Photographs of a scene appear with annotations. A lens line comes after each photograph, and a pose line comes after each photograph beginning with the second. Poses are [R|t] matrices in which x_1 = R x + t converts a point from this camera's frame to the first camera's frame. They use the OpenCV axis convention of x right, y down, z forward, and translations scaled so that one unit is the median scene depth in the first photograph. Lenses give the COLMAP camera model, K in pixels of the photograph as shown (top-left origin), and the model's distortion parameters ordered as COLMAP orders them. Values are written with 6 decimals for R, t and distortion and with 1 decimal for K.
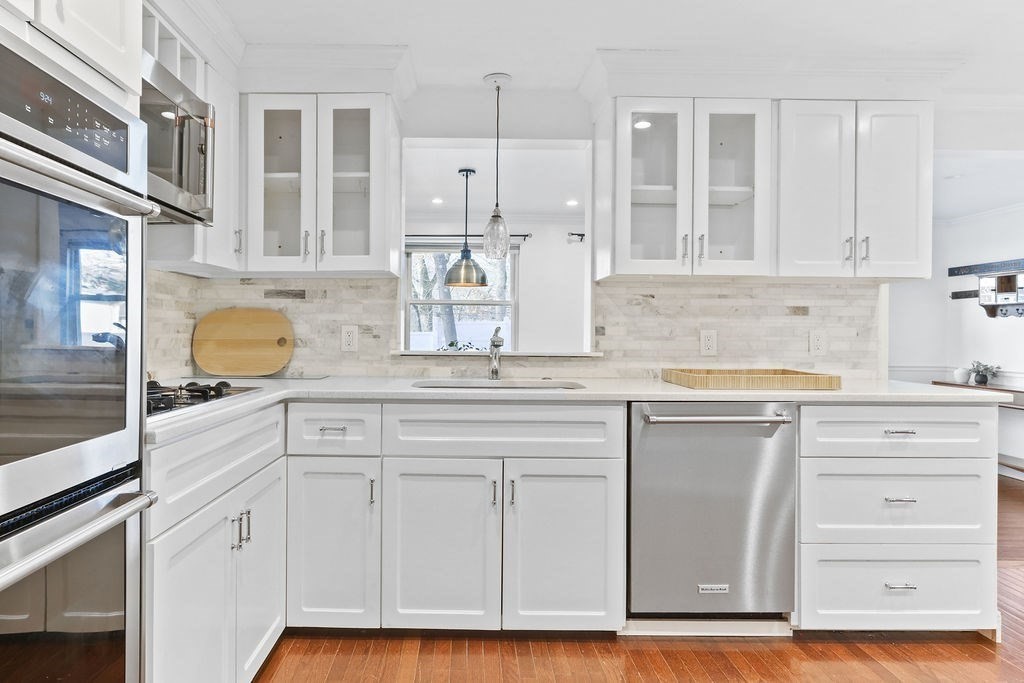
lens RADIAL K [[569.5, 0, 509.2], [0, 569.5, 331.2], [0, 0, 1]] dist [-0.004807, 0.000011]
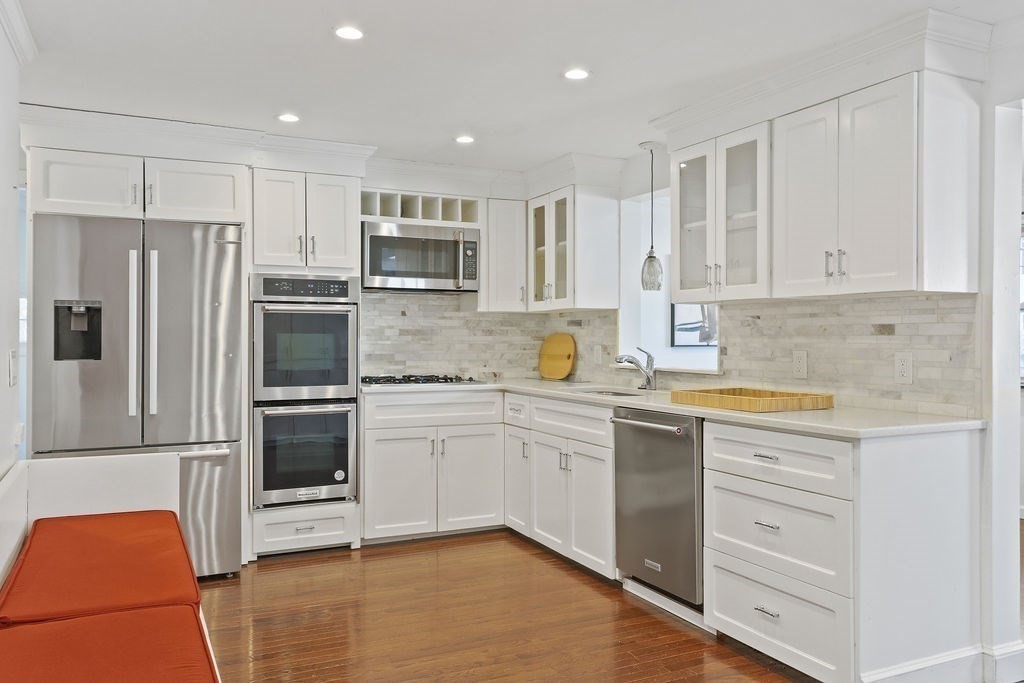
lens RADIAL K [[791.6, 0, 510.9], [0, 791.6, 337.6], [0, 0, 1]] dist [-0.010854, -0.000702]
pose [[0.434087, -0.005505, -0.900854, 1.325289], [0.003080, 0.999985, -0.004627, -0.020191], [0.900866, -0.000766, 0.434098, -0.004969]]
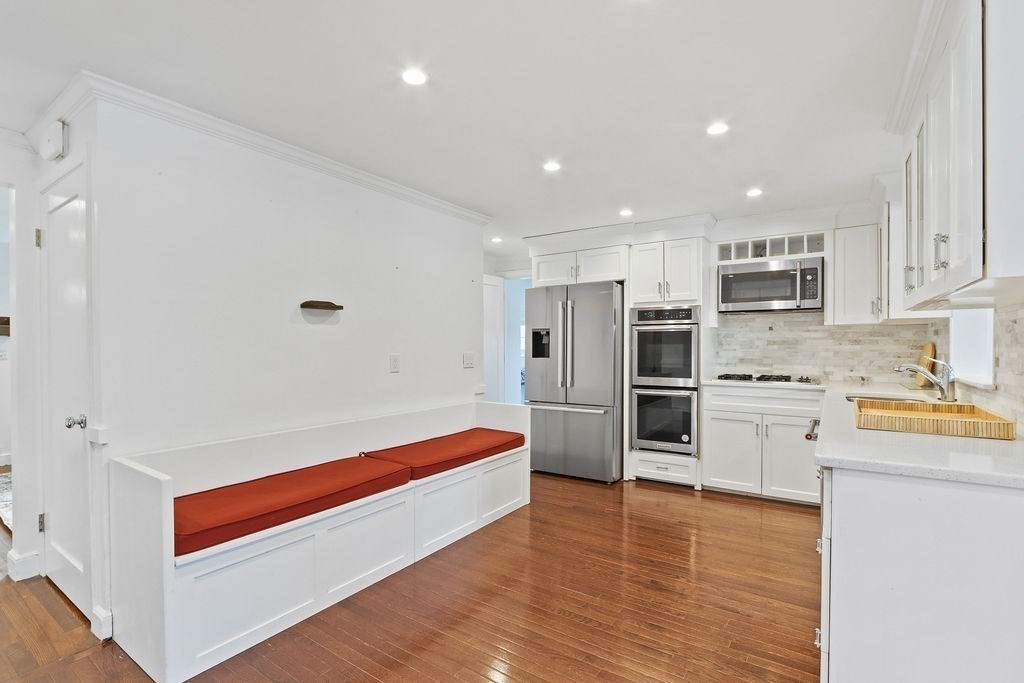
lens RADIAL K [[483.4, 0, 510.1], [0, 483.4, 350.6], [0, 0, 1]] dist [-0.002426, -0.000066]
pose [[-0.560419, 0.000895, -0.828209, 1.247209], [-0.001836, 0.999996, 0.002323, -0.019128], [0.828207, 0.002822, -0.560414, 0.785675]]
